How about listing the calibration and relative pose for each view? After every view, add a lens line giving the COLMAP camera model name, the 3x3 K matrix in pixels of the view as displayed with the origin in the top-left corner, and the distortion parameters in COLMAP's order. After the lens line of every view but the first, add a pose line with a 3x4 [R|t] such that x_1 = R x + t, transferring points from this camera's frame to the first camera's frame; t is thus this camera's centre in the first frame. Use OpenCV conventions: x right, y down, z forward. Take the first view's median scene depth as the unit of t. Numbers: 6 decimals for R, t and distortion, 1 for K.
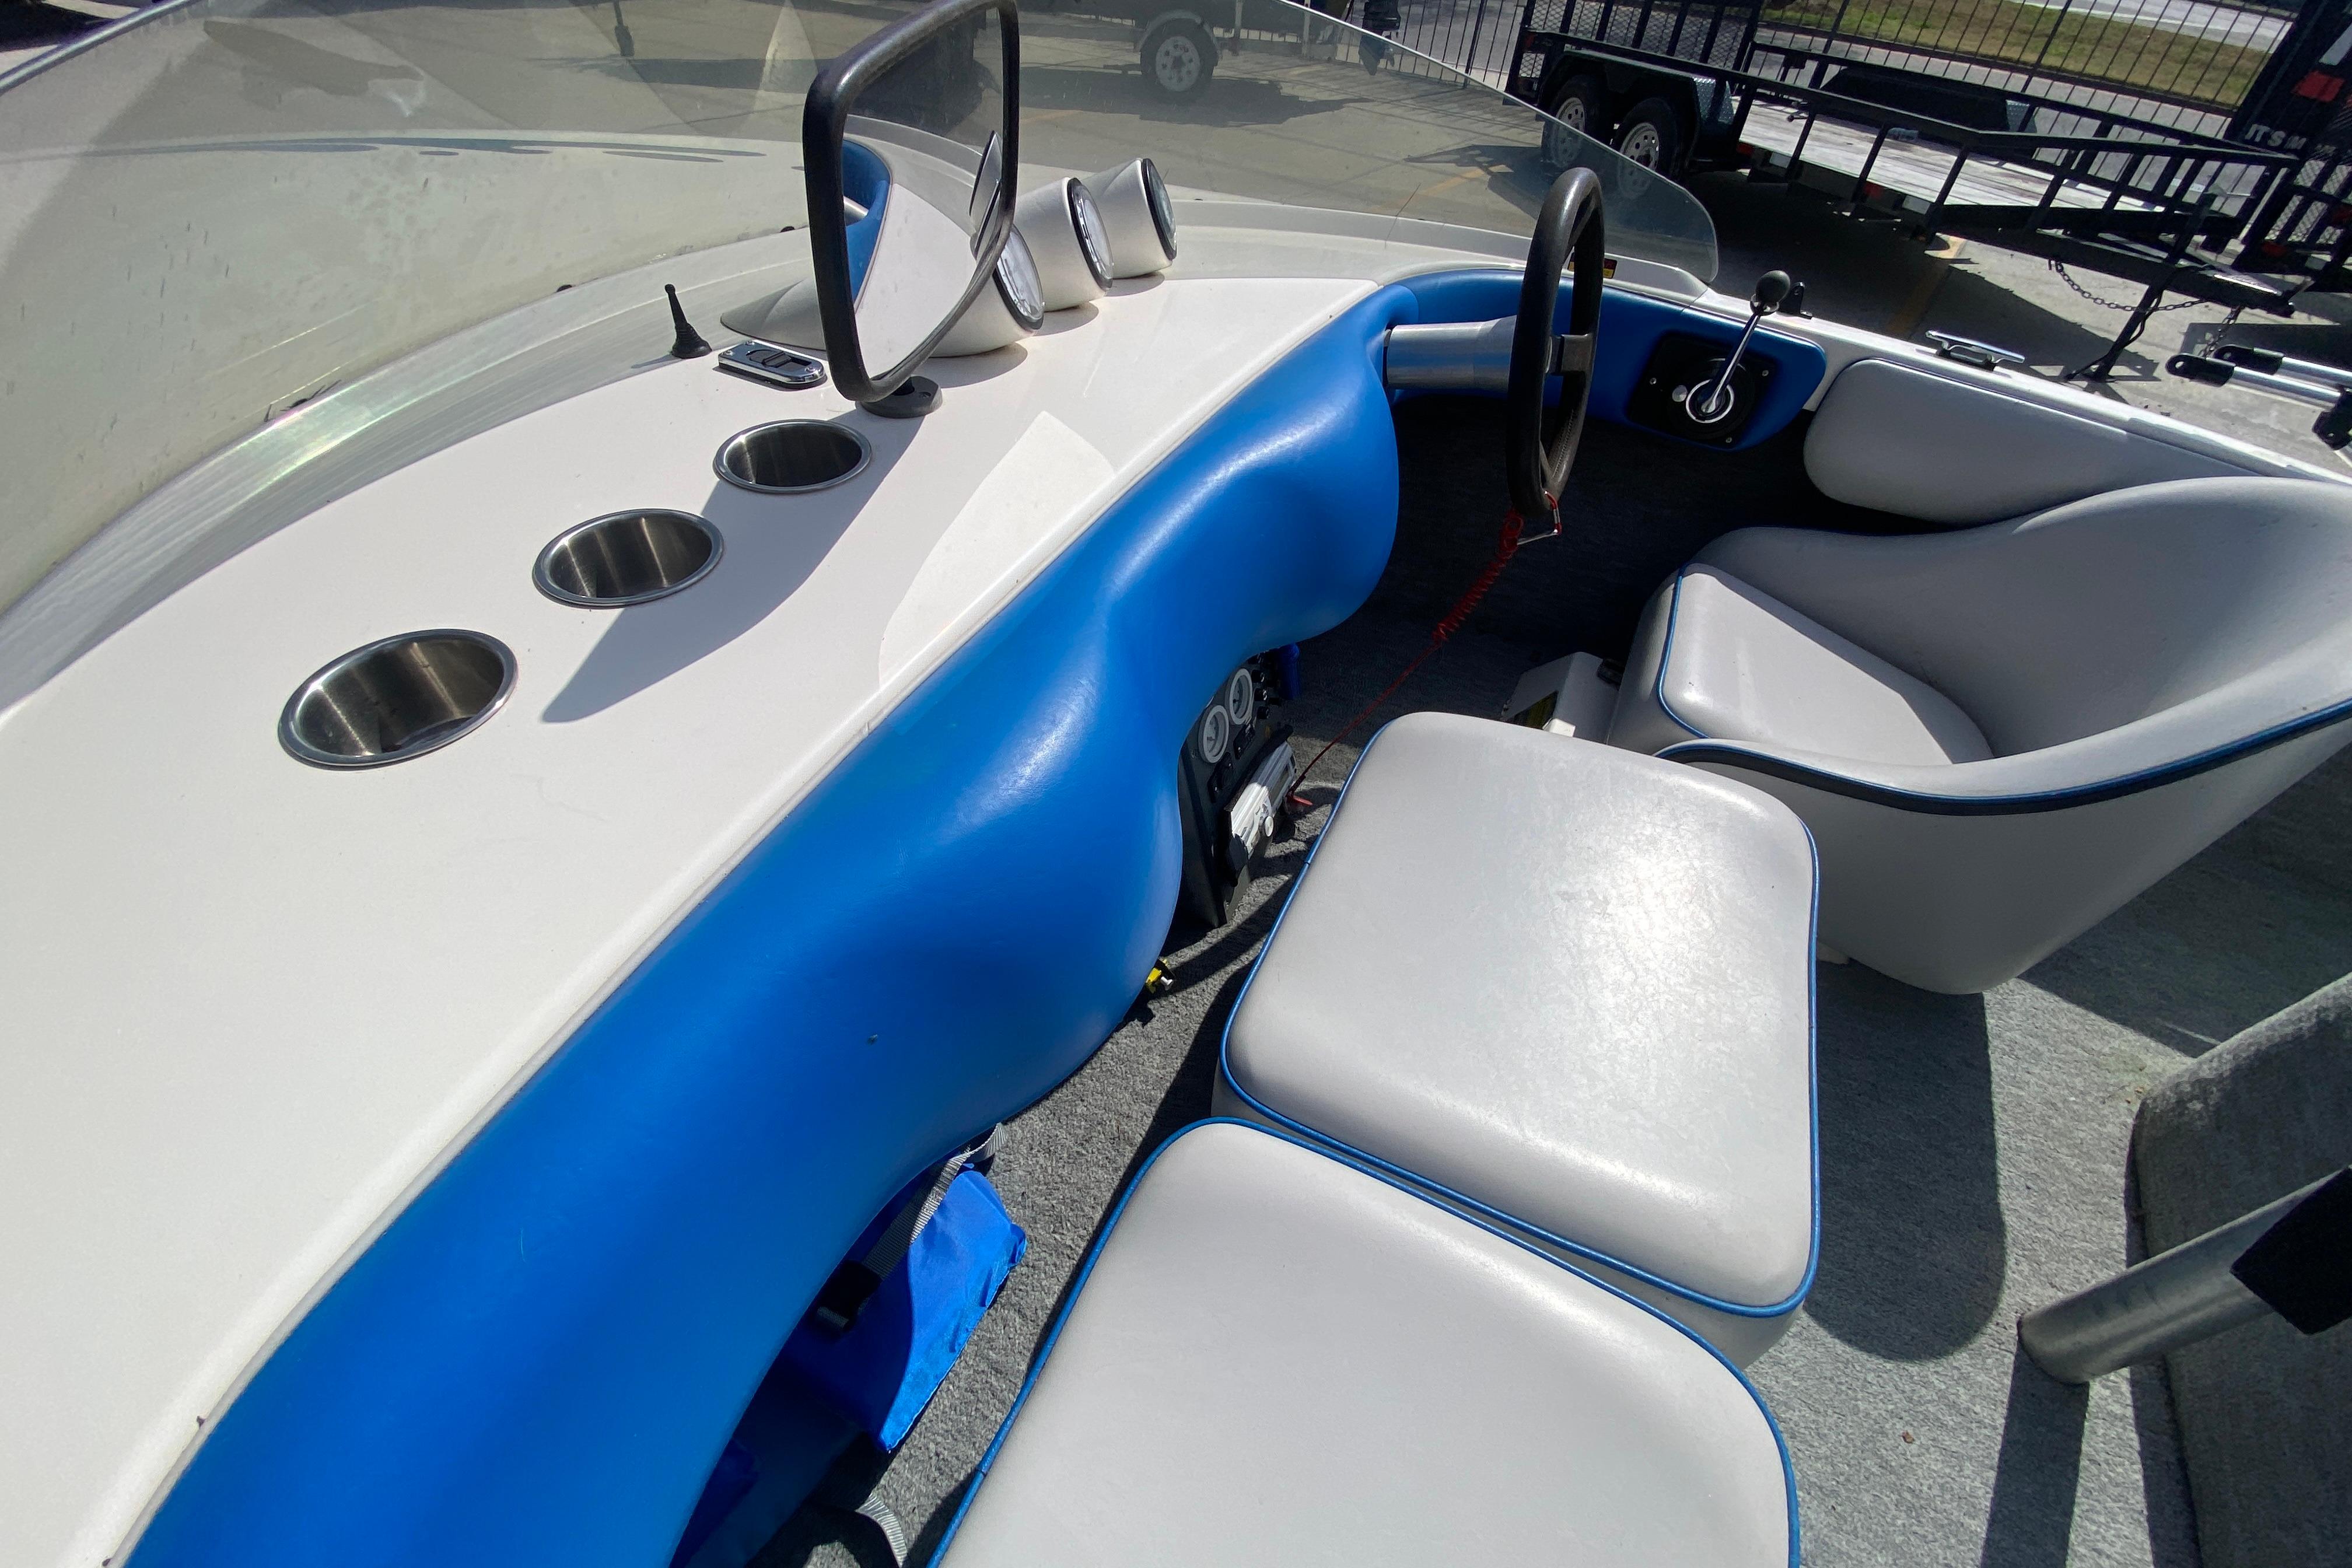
lens RADIAL K [[949.5, 0, 1189.7], [0, 949.5, 808.9], [0, 0, 1]] dist [0.020780, -0.019705]
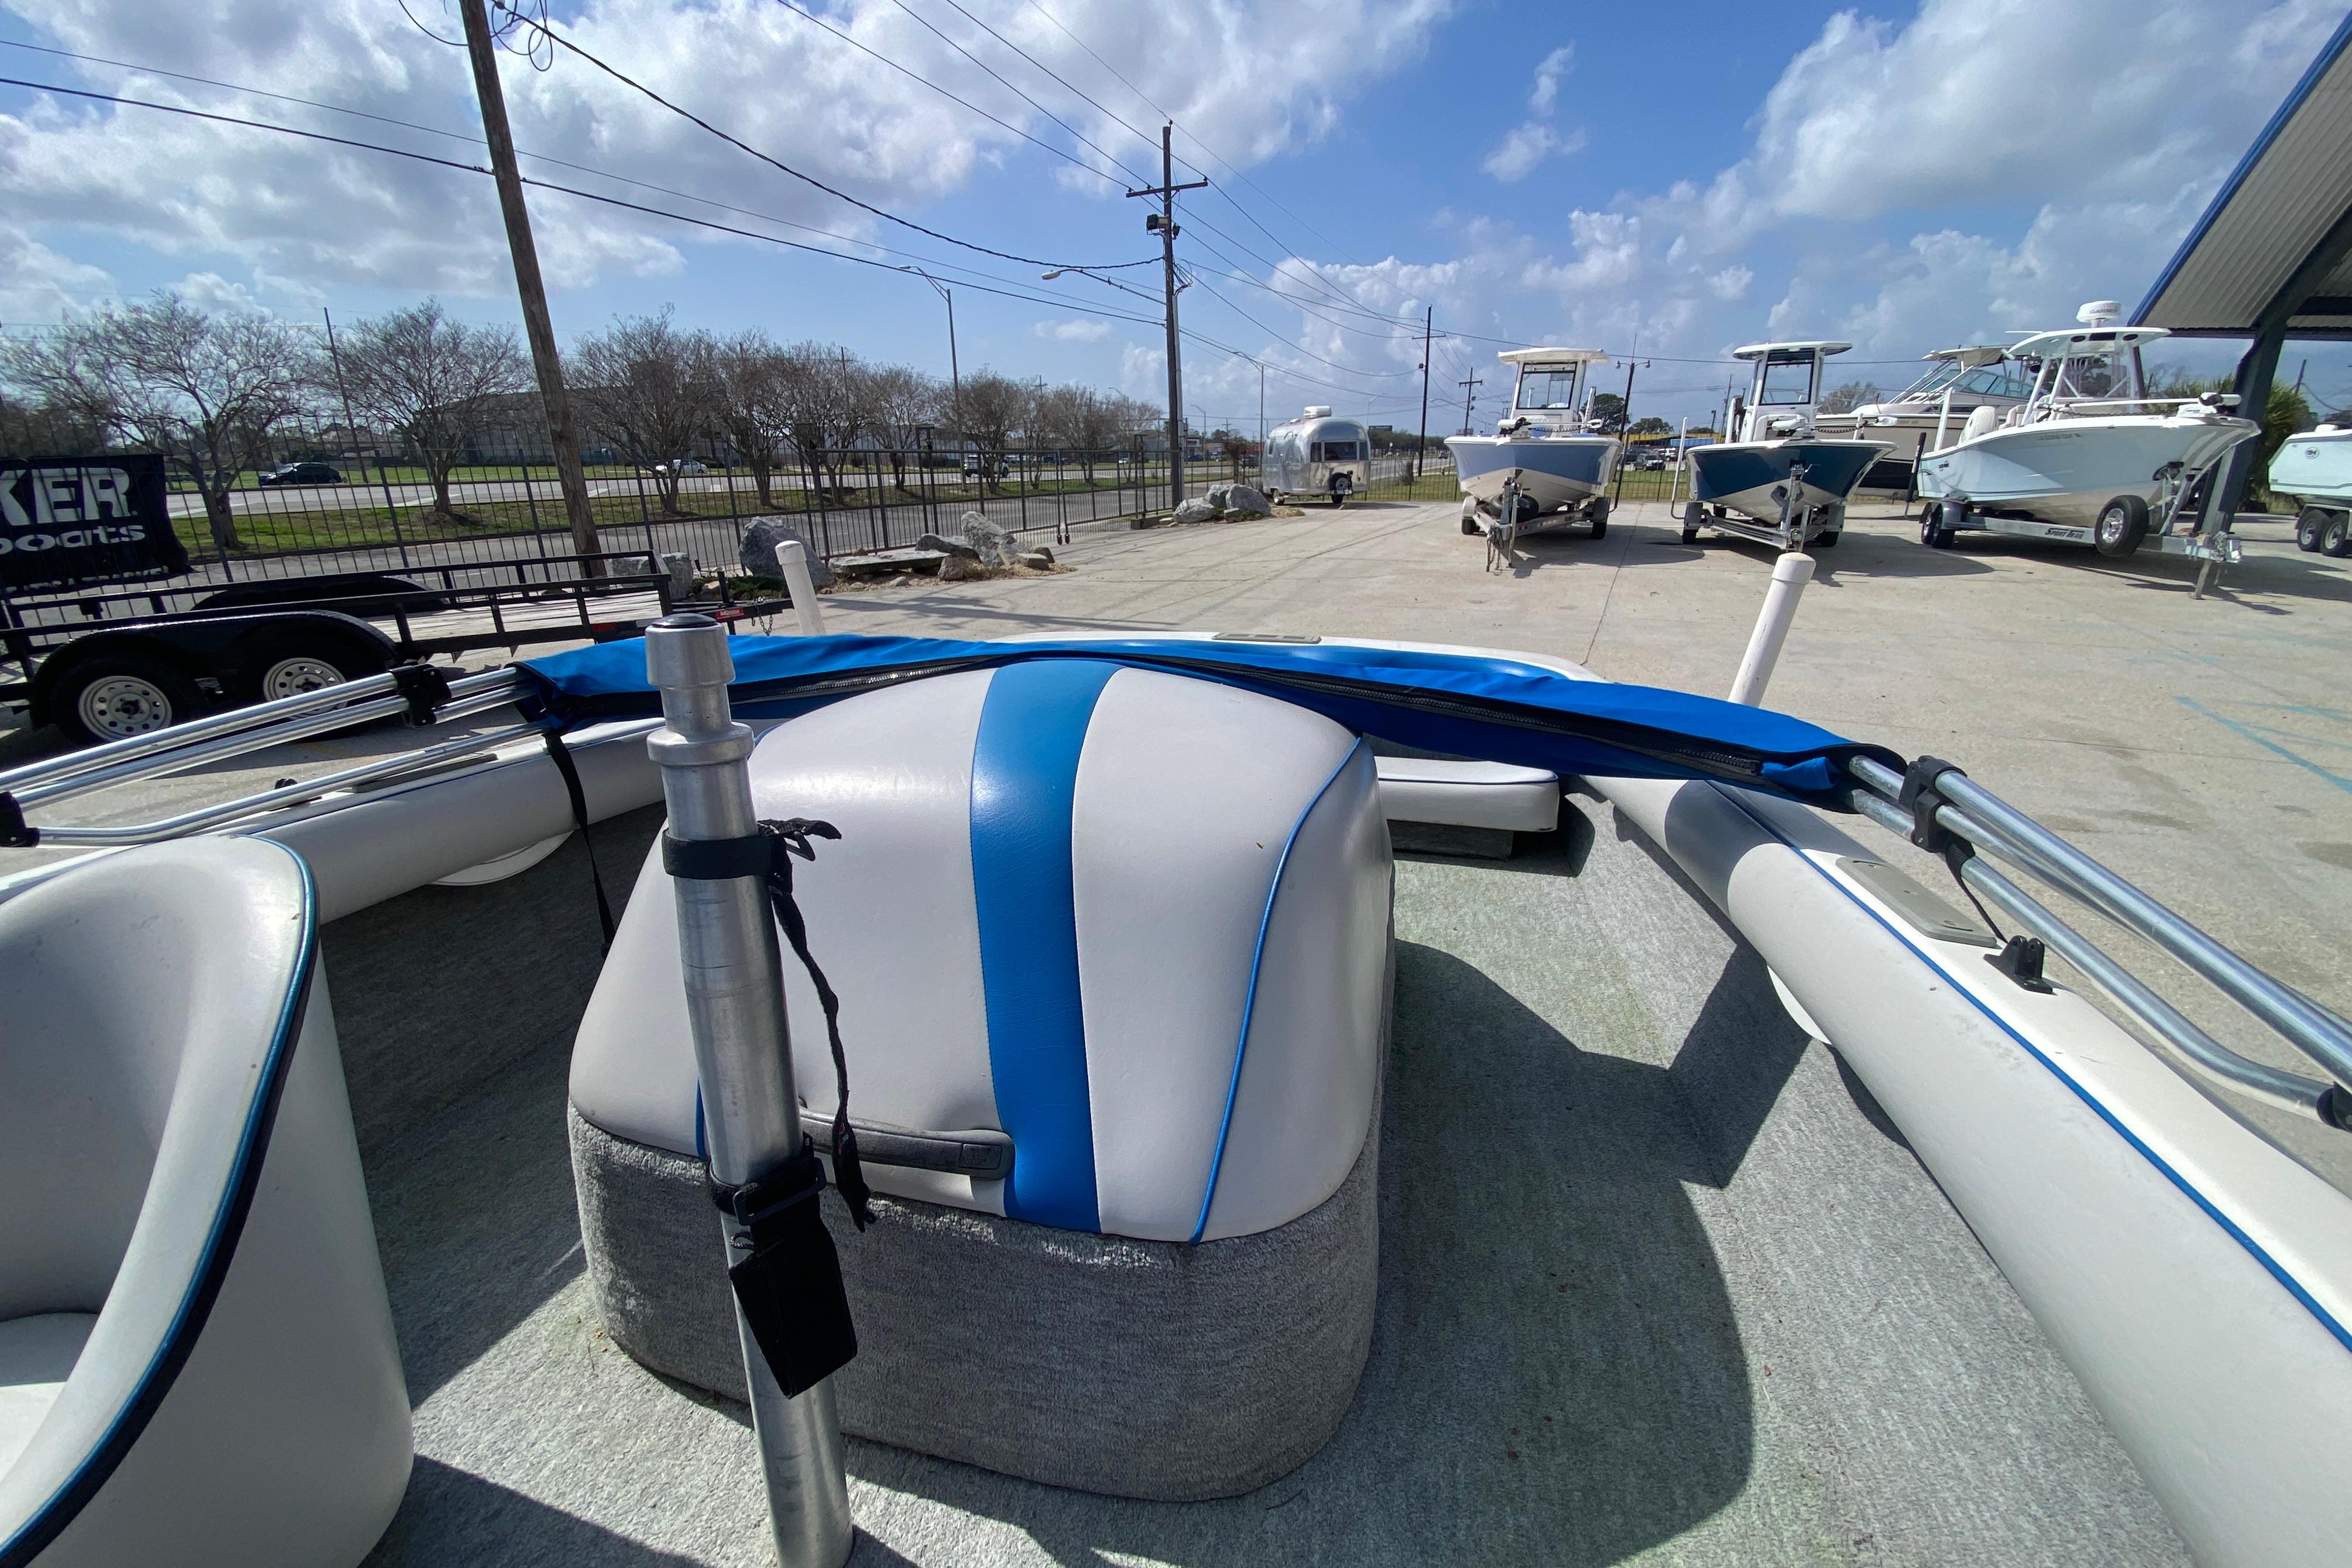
lens RADIAL K [[964.0, 0, 1173.8], [0, 964.0, 792.3], [0, 0, 1]] dist [0.001906, -0.014500]
pose [[-0.190269, -0.381313, 0.904653, 0.217030], [0.698202, 0.595242, 0.397744, -0.010027], [-0.690153, 0.707310, 0.152978, 0.058699]]
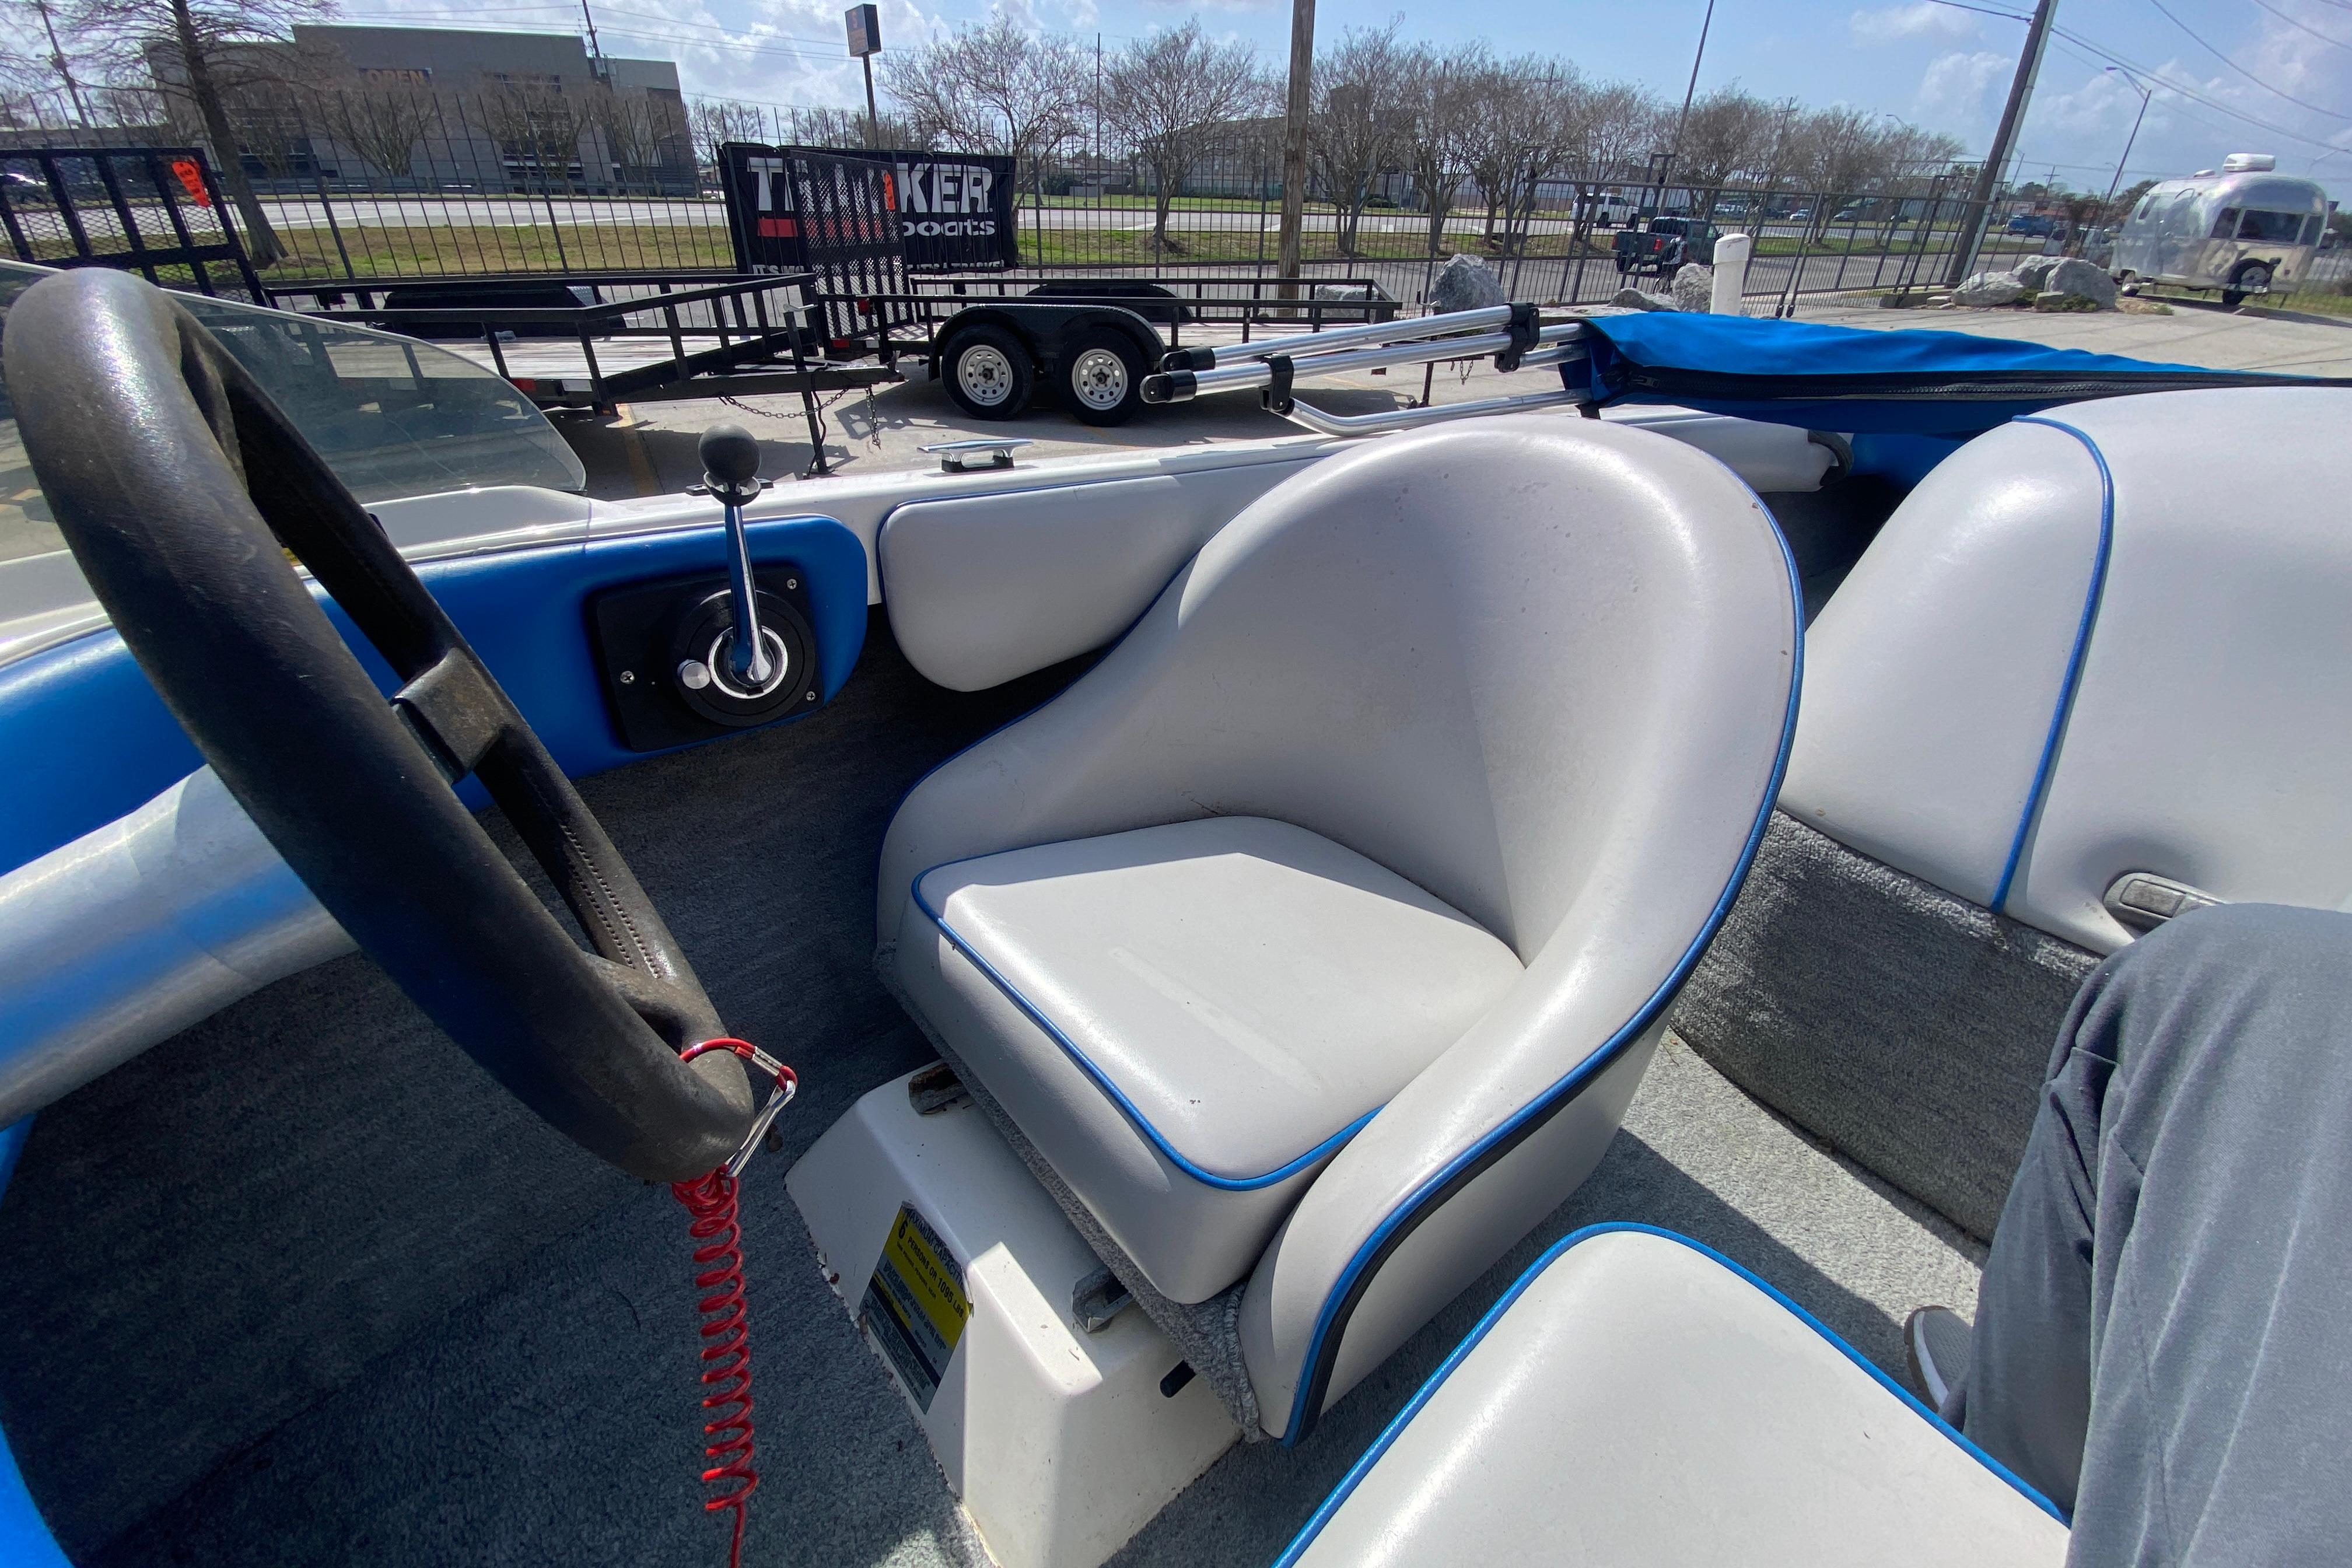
lens RADIAL K [[962.2, 0, 1179.8], [0, 962.2, 791.1], [0, 0, 1]] dist [0.001899, -0.014046]
pose [[0.405002, -0.529859, 0.745133, 0.220284], [0.657748, 0.734923, 0.165093, -0.341196], [-0.635091, 0.423246, 0.646159, 0.588109]]
